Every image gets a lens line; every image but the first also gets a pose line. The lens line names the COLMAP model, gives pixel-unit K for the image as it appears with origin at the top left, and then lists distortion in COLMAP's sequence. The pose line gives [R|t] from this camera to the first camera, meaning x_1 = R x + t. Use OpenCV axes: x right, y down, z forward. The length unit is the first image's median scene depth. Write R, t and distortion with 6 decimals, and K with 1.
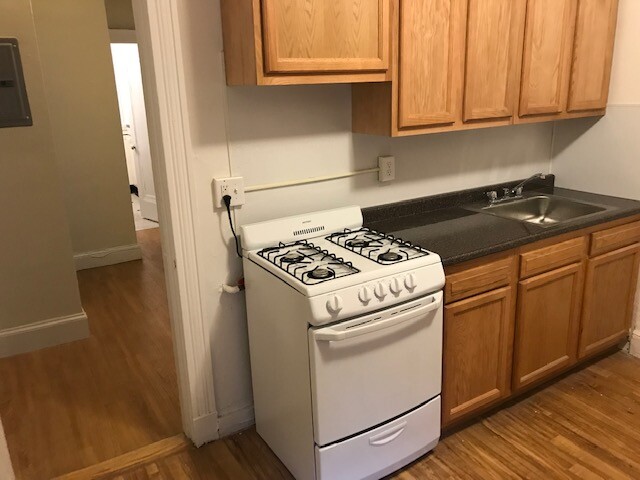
lens RADIAL K [[527.6, 0, 320.0], [0, 527.6, 233.1], [0, 0, 1]] dist [0.012904, 0.006071]
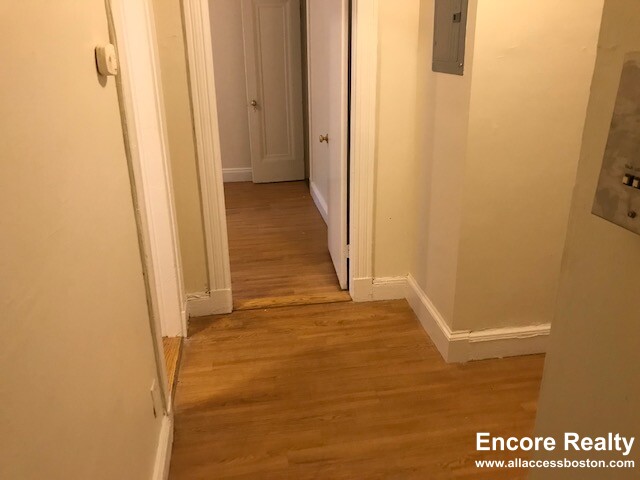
lens RADIAL K [[525.0, 0, 320.6], [0, 525.0, 232.9], [0, 0, 1]] dist [0.011458, 0.006299]
pose [[-0.377916, 0.352168, -0.856246, 0.237295], [-0.239318, 0.856244, 0.457793, -0.297876], [0.894375, 0.377922, -0.239308, 1.068207]]
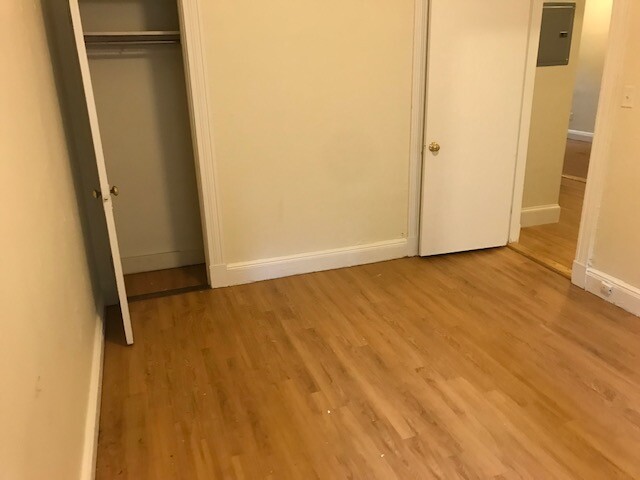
lens RADIAL K [[525.0, 0, 320.6], [0, 525.0, 232.9], [0, 0, 1]] dist [0.011458, 0.006299]
pose [[0.976062, 0.076023, -0.203771, -0.866704], [-0.064688, 0.995994, 0.061731, 0.203460], [0.207648, -0.047071, 0.977070, -0.548814]]
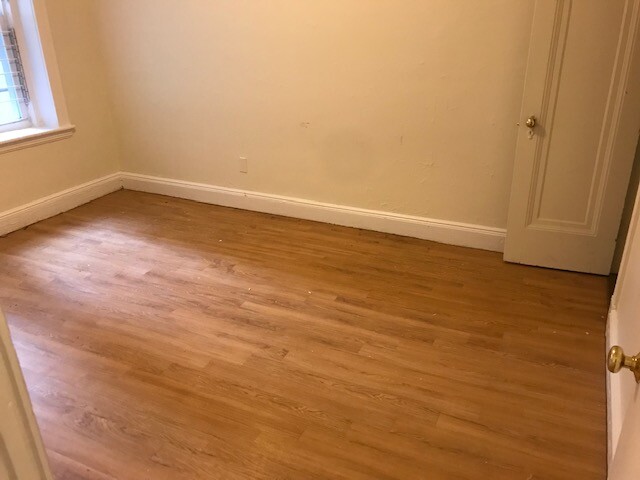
lens RADIAL K [[525.0, 0, 320.6], [0, 525.0, 232.9], [0, 0, 1]] dist [0.011458, 0.006299]
pose [[-0.843083, 0.252049, -0.475061, -0.575280], [-0.117915, 0.775235, 0.620570, -0.179622], [0.524698, 0.579208, -0.623867, 0.760237]]
